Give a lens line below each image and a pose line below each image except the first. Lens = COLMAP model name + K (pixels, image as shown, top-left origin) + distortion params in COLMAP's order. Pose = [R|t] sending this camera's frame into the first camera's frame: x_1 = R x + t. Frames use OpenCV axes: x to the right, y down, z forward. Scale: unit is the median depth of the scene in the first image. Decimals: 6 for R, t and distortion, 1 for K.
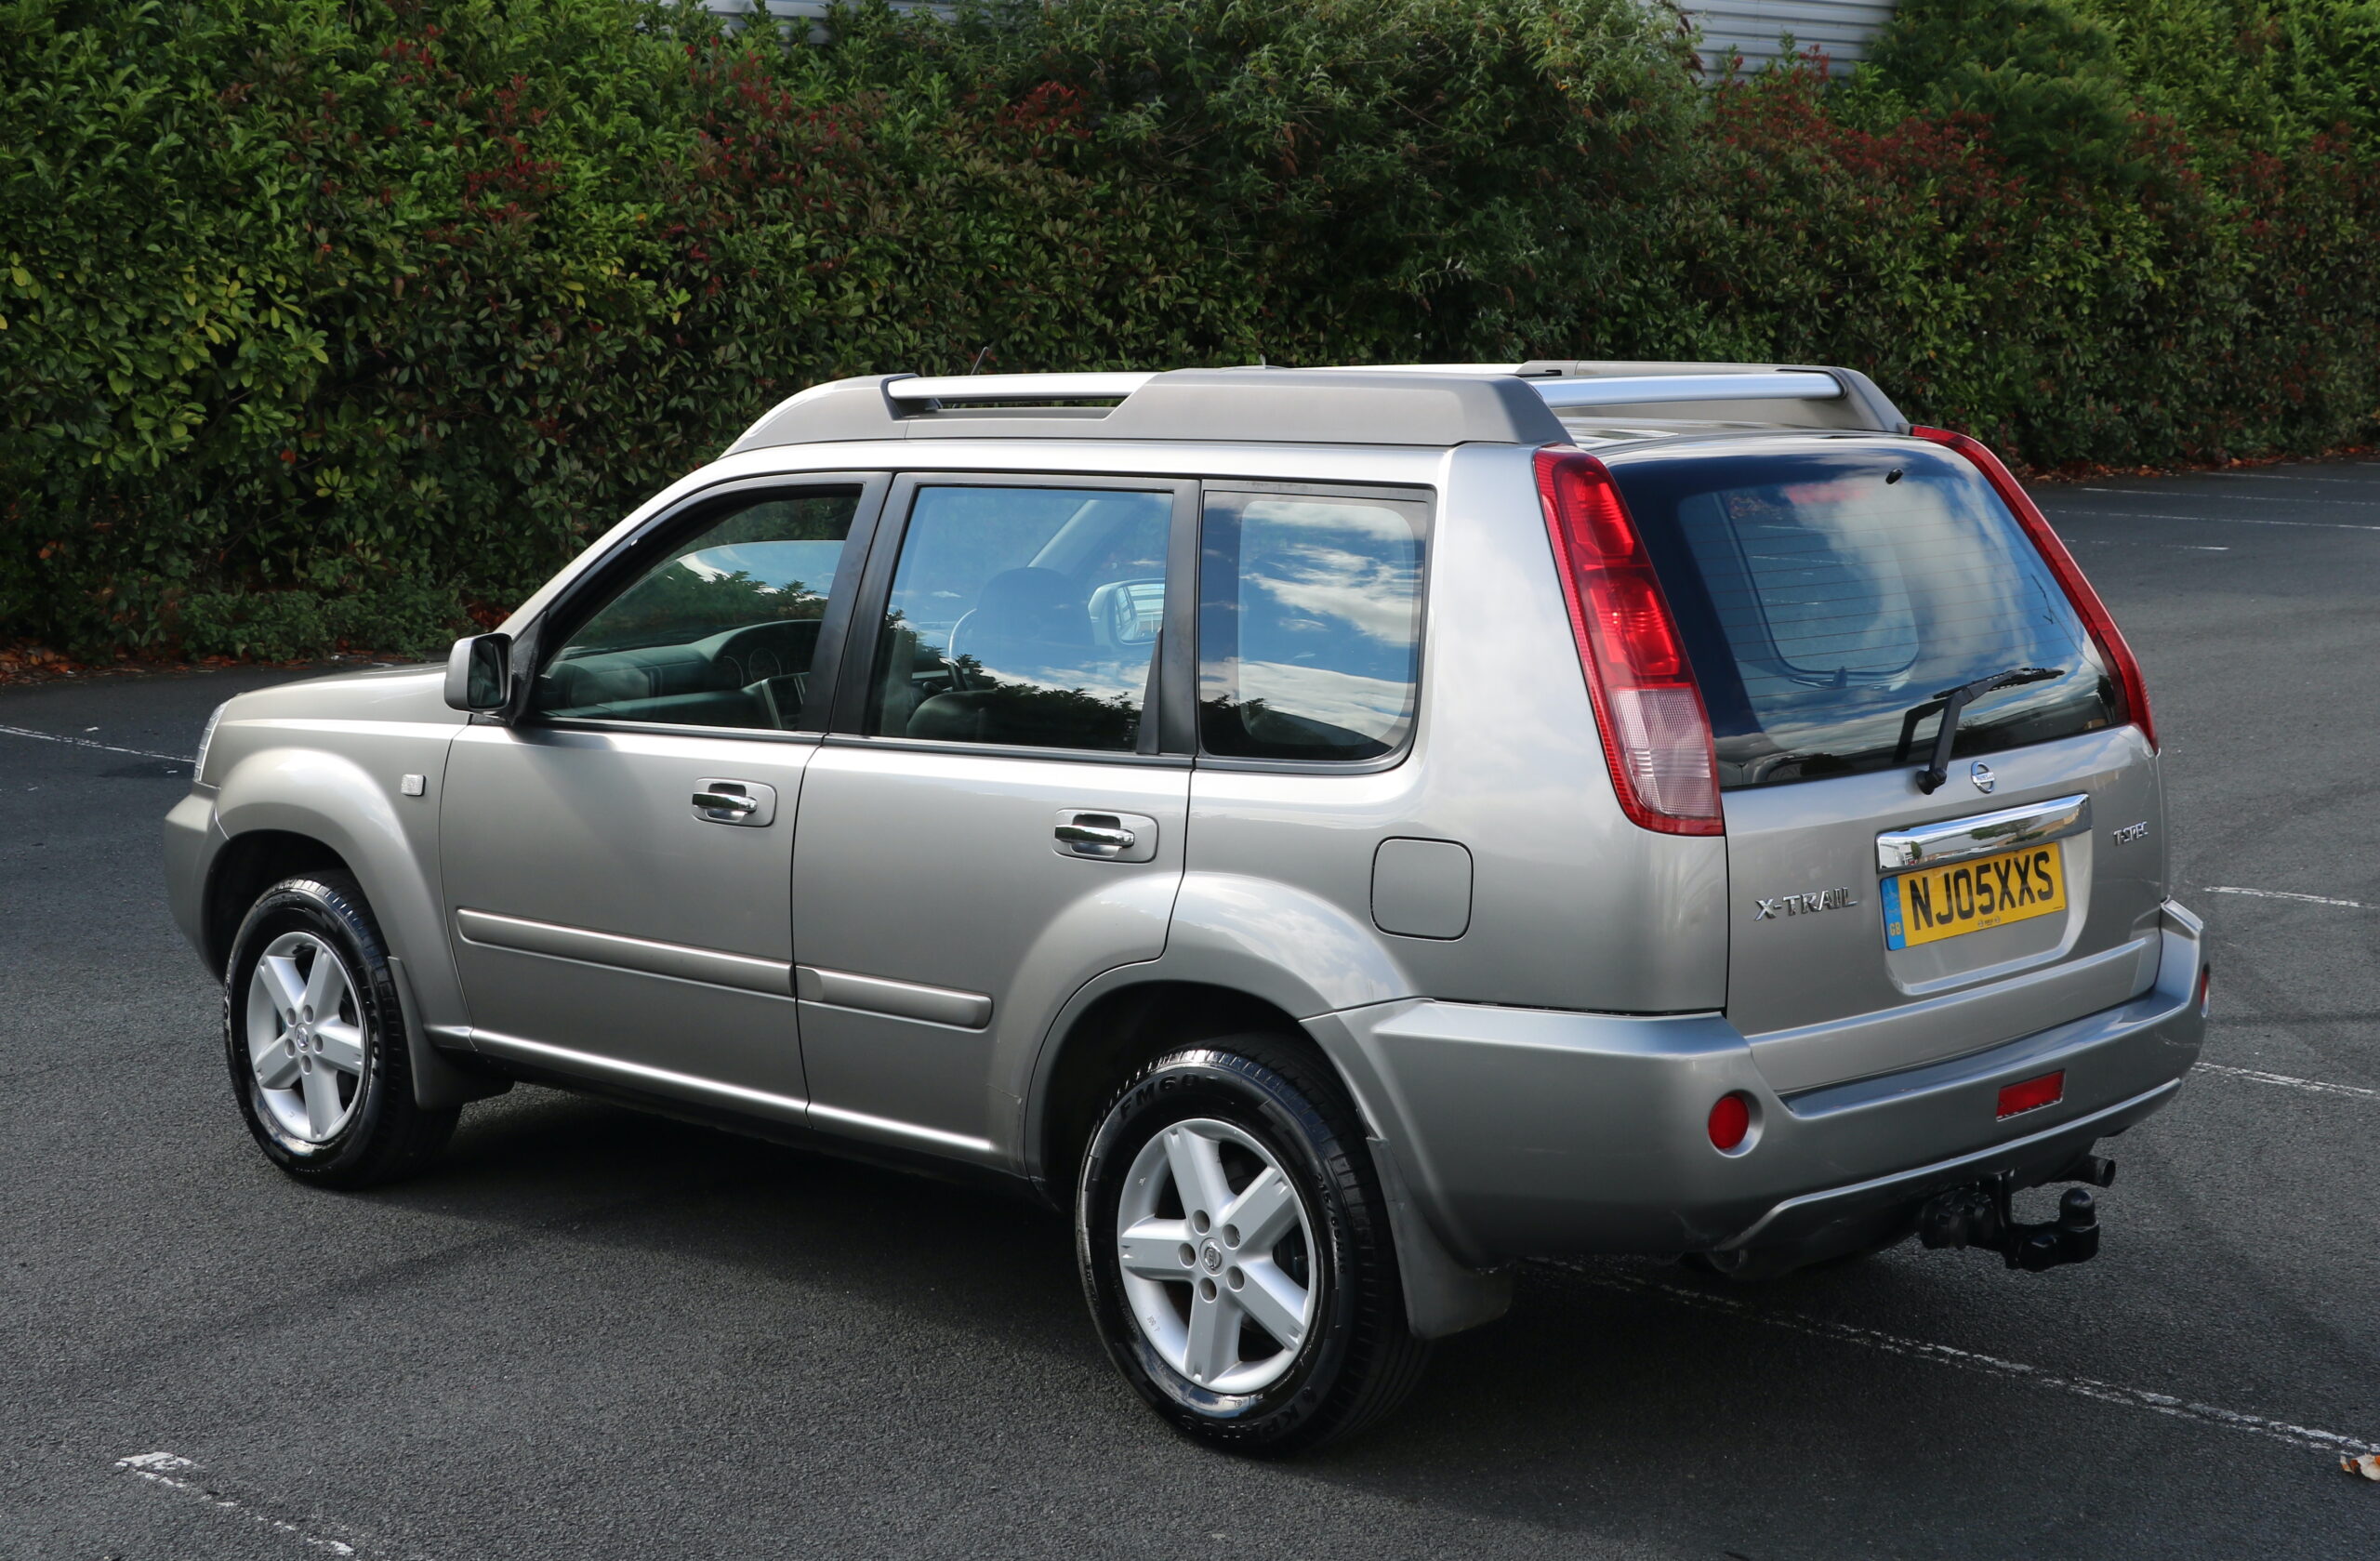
lens RADIAL K [[3627.2, 0, 1291.6], [0, 3627.2, 687.2], [0, 0, 1]] dist [-0.035396, 0.192727]
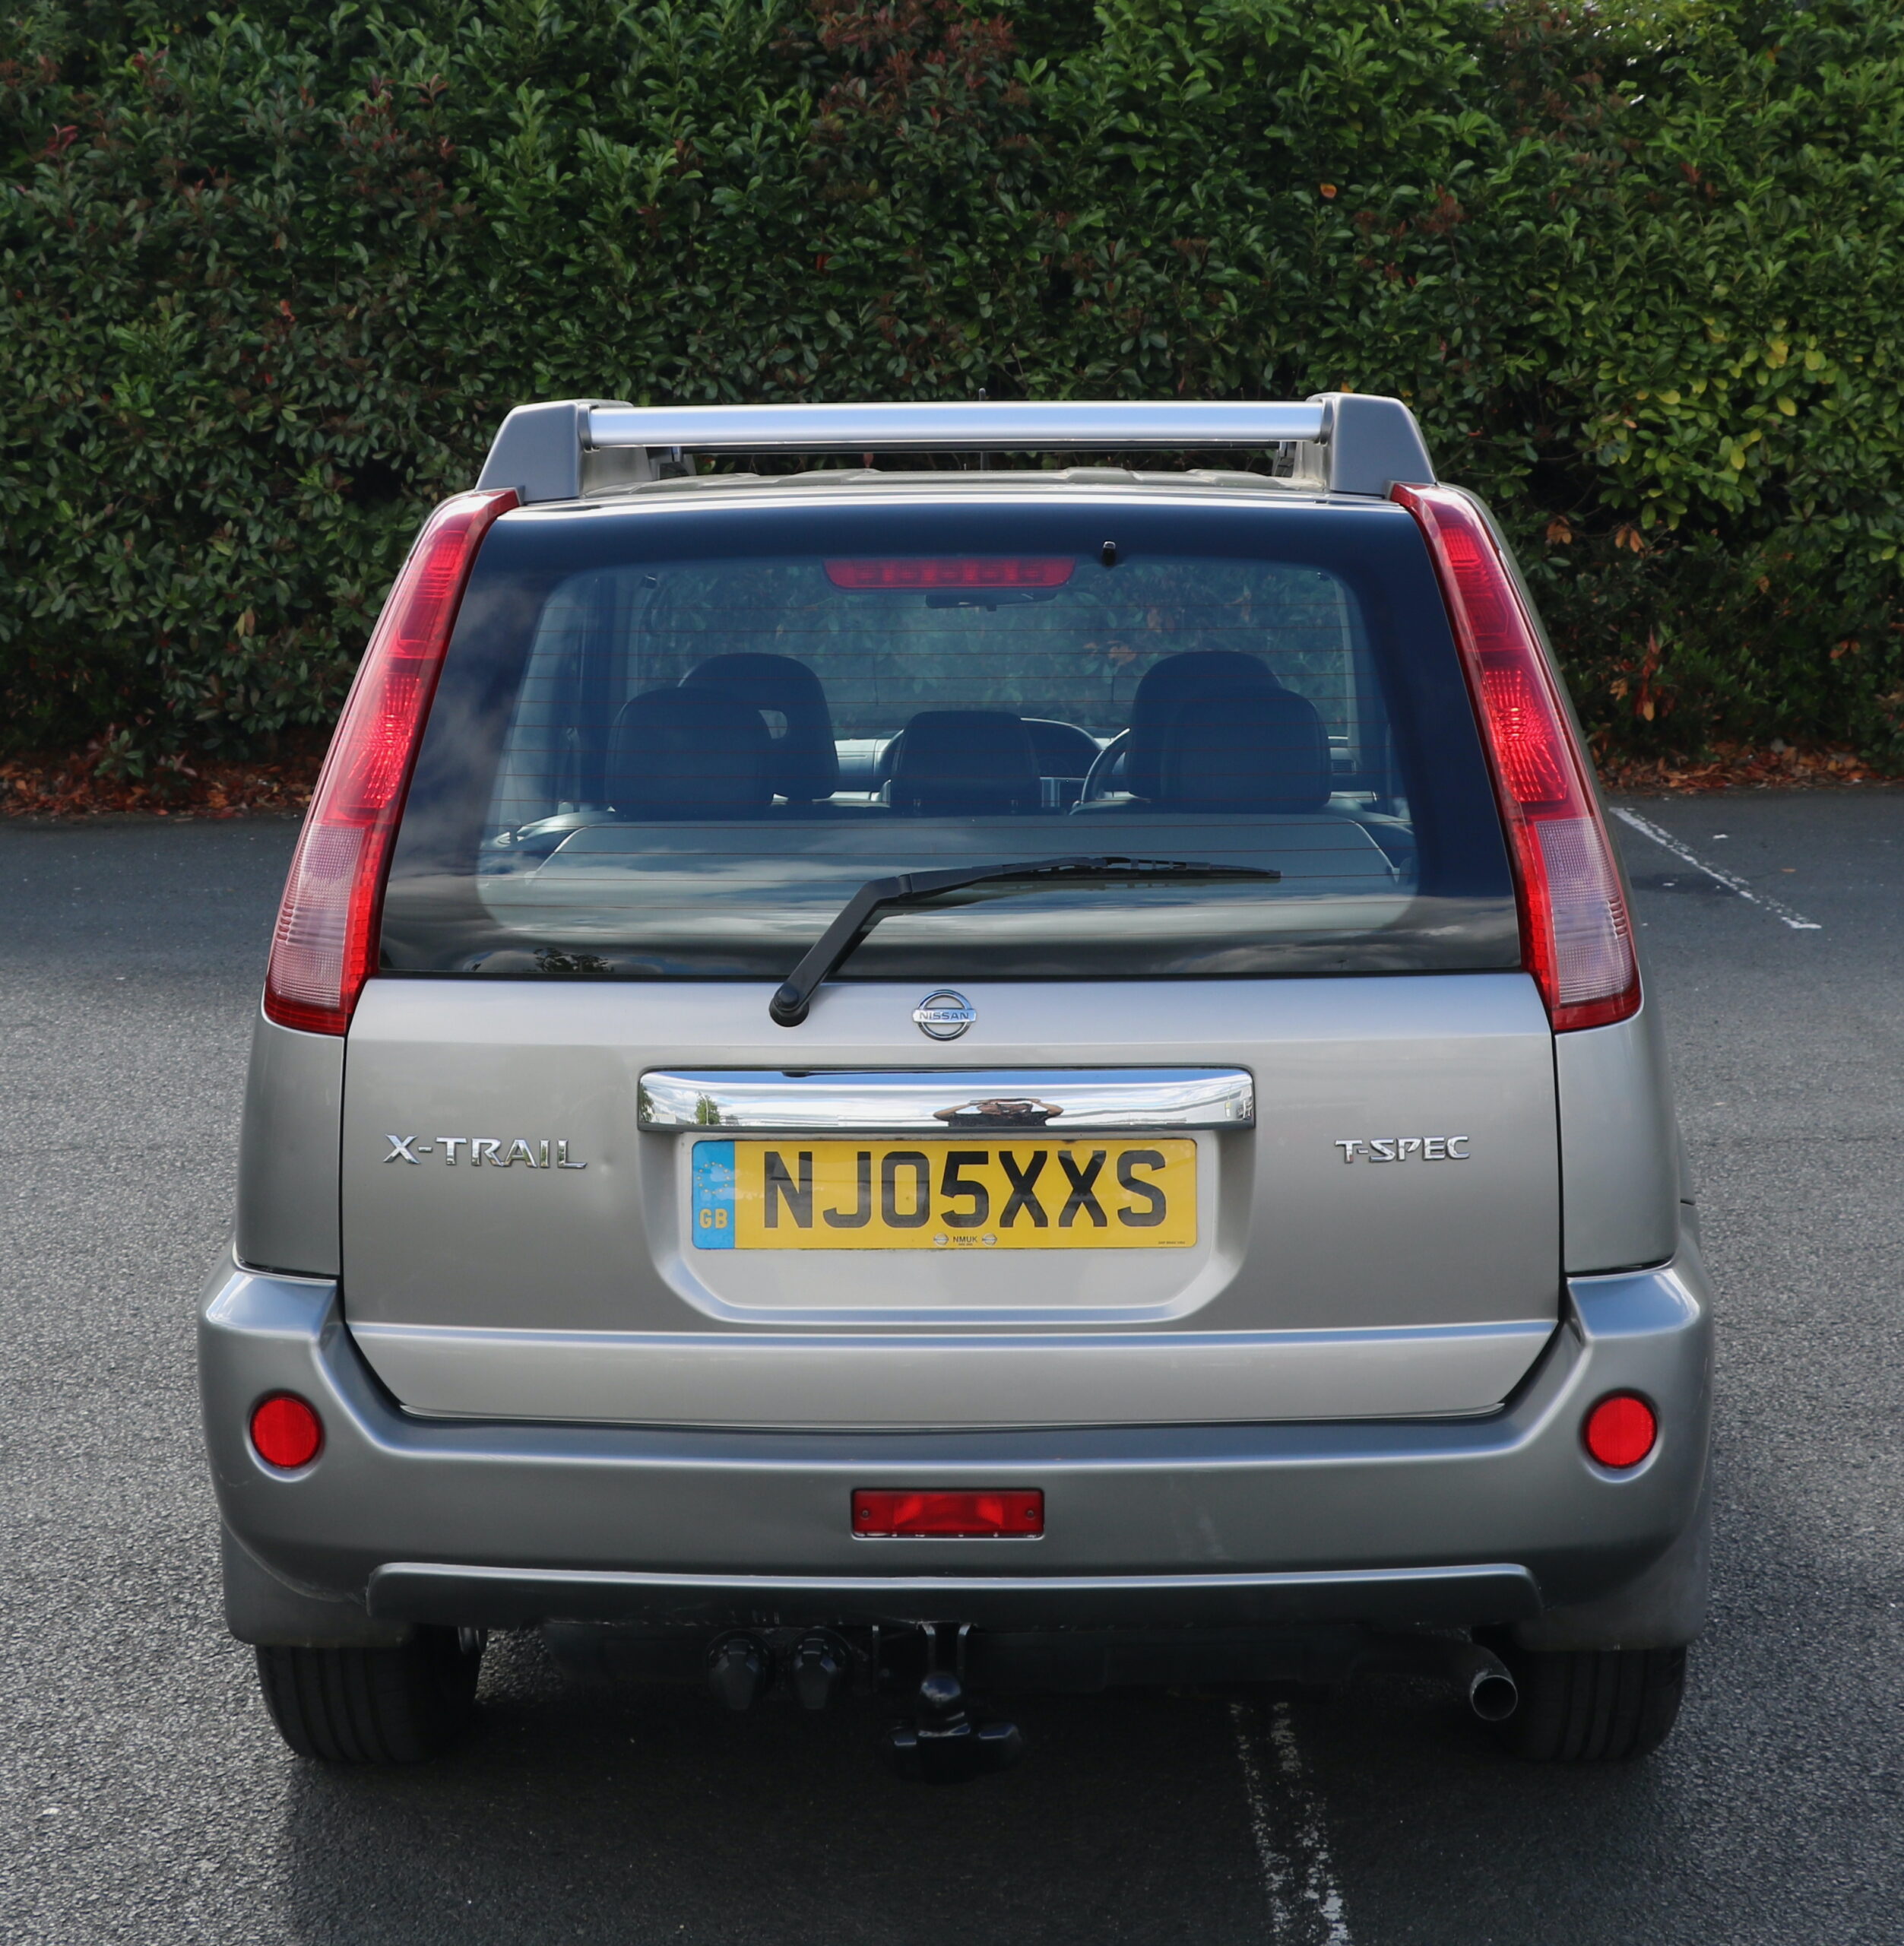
lens RADIAL K [[3714.4, 0, 949.1], [0, 3714.4, 799.3], [0, 0, 1]] dist [-0.091304, 0.094872]
pose [[0.649526, 0.070263, -0.757086, 0.229318], [-0.071867, 0.996937, 0.030866, -0.011364], [0.756935, 0.034361, 0.652586, 0.187217]]
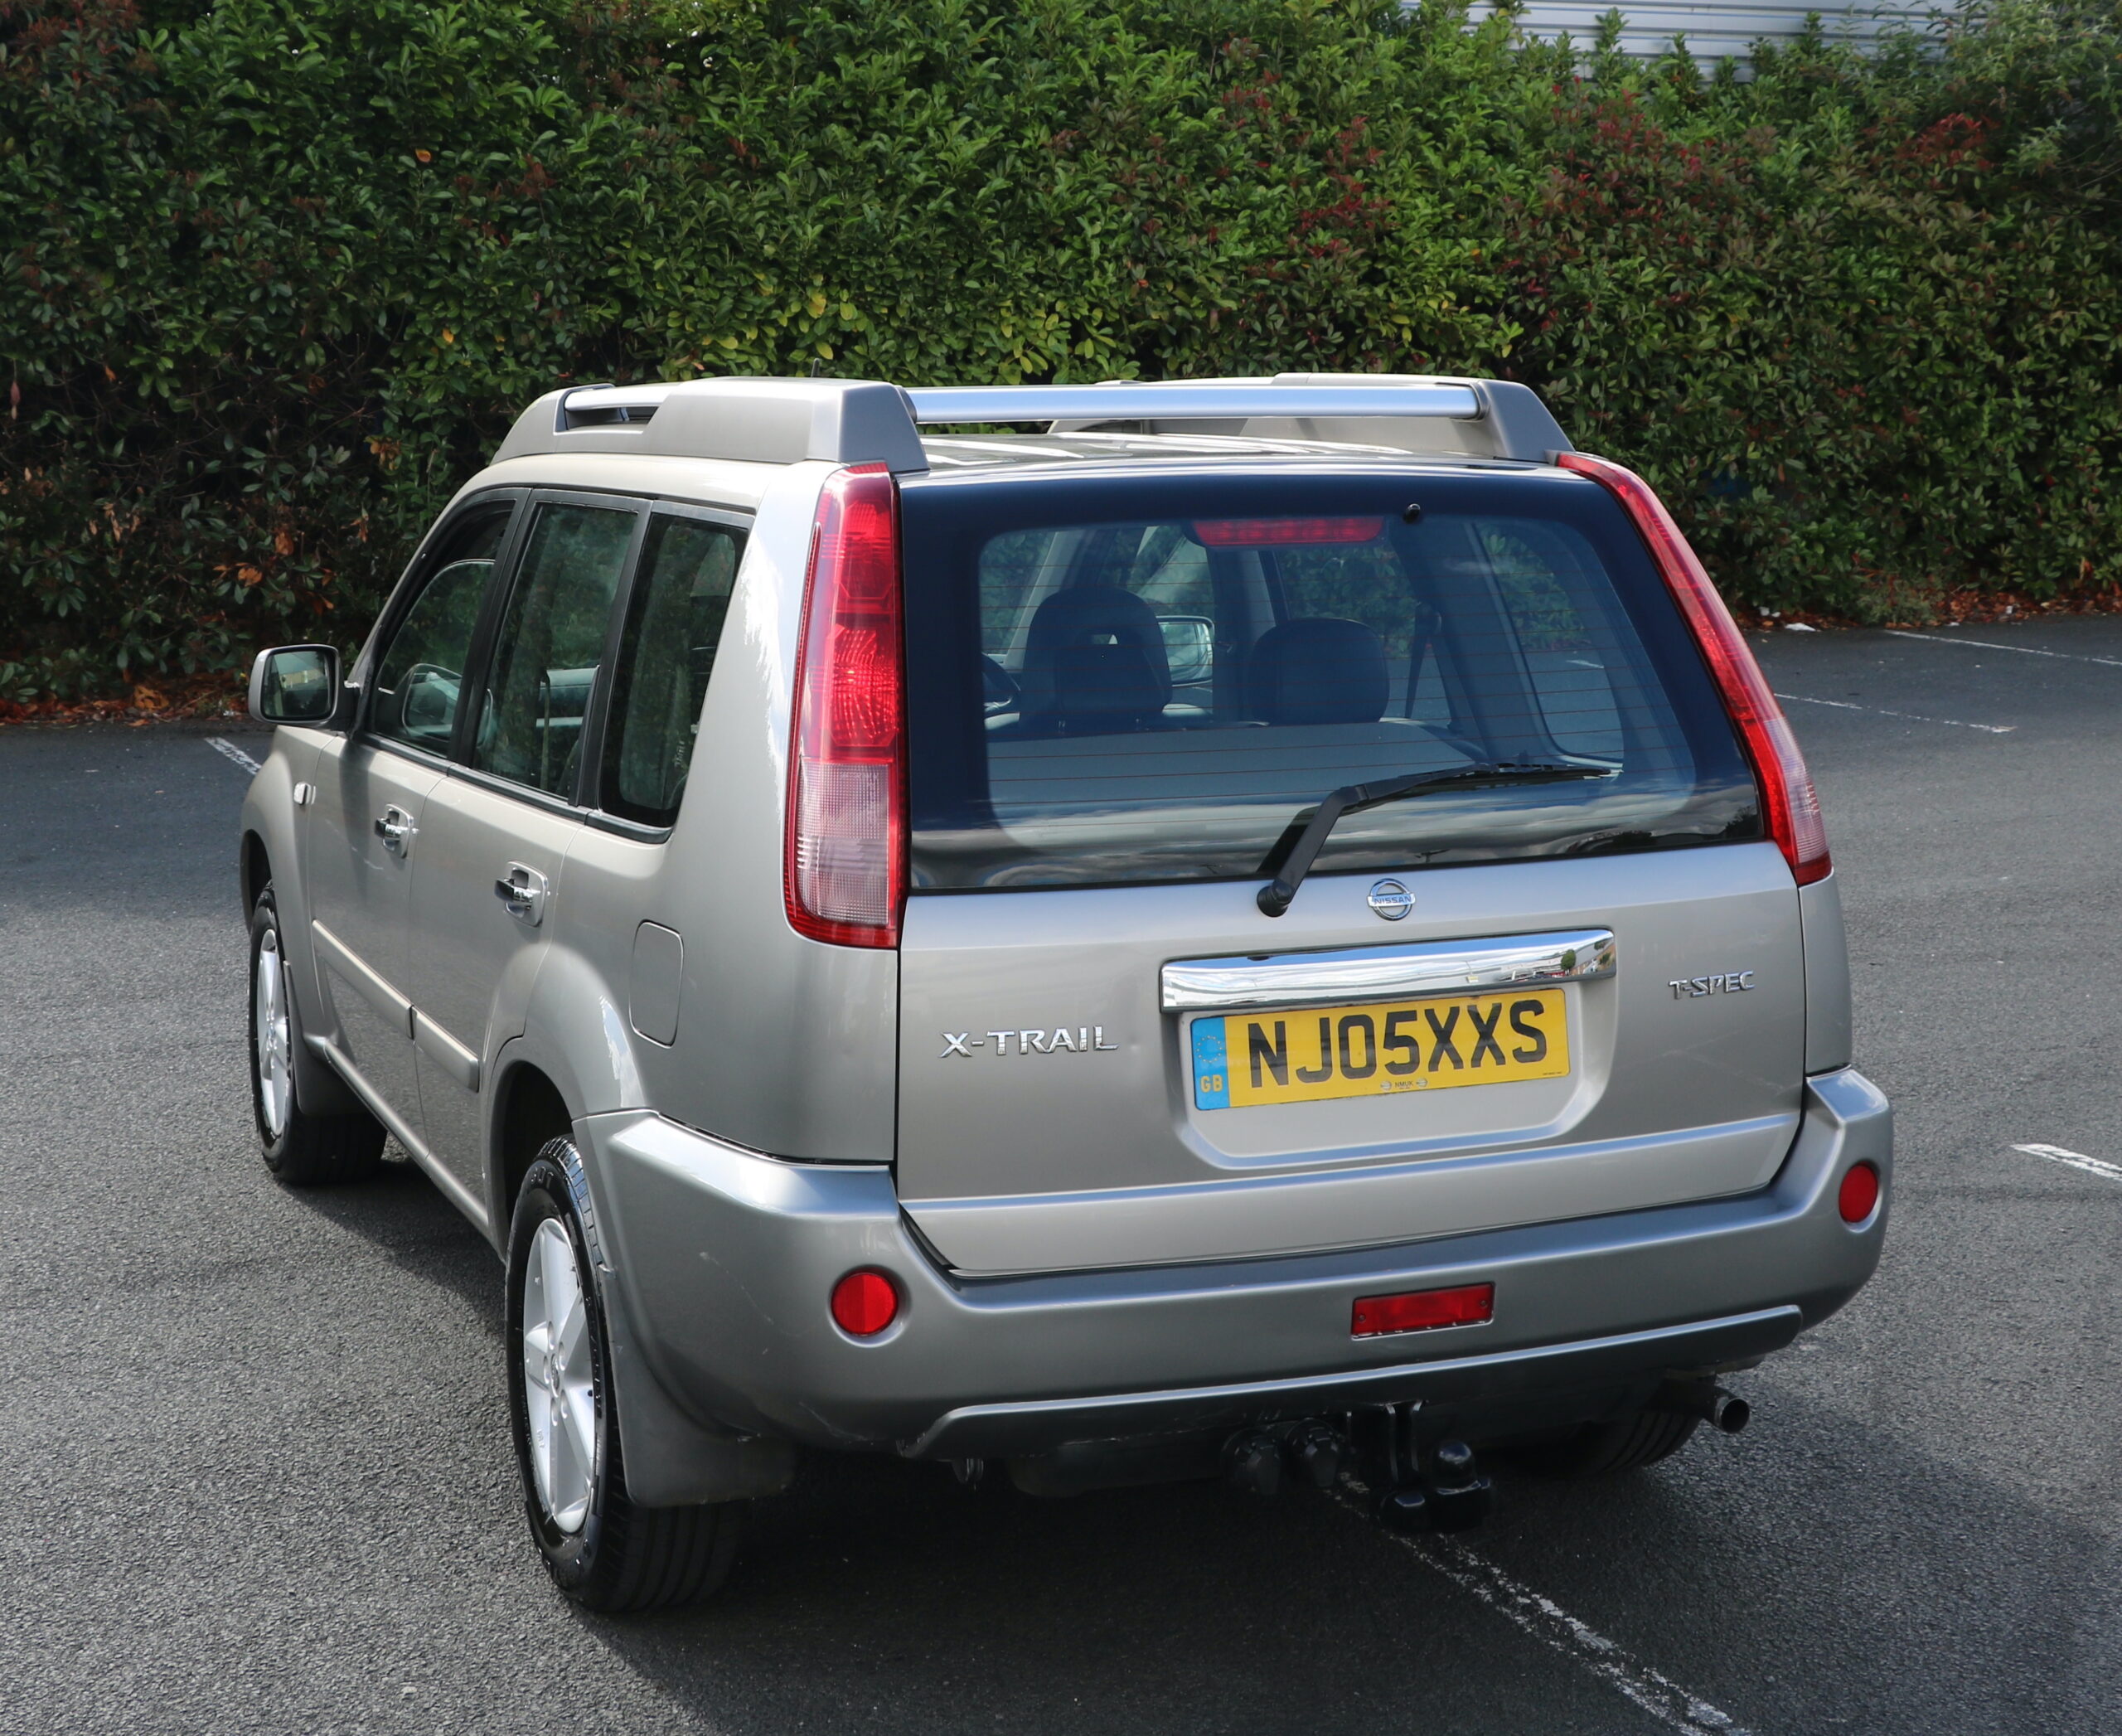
lens RADIAL K [[3387.7, 0, 975.3], [0, 3387.7, 667.7], [0, 0, 1]] dist [-0.140033, 0.164466]
pose [[0.889119, 0.041283, -0.455810, 0.145614], [-0.046367, 0.998924, 0.000029, -0.006933], [0.455321, 0.021109, 0.890077, 0.101842]]
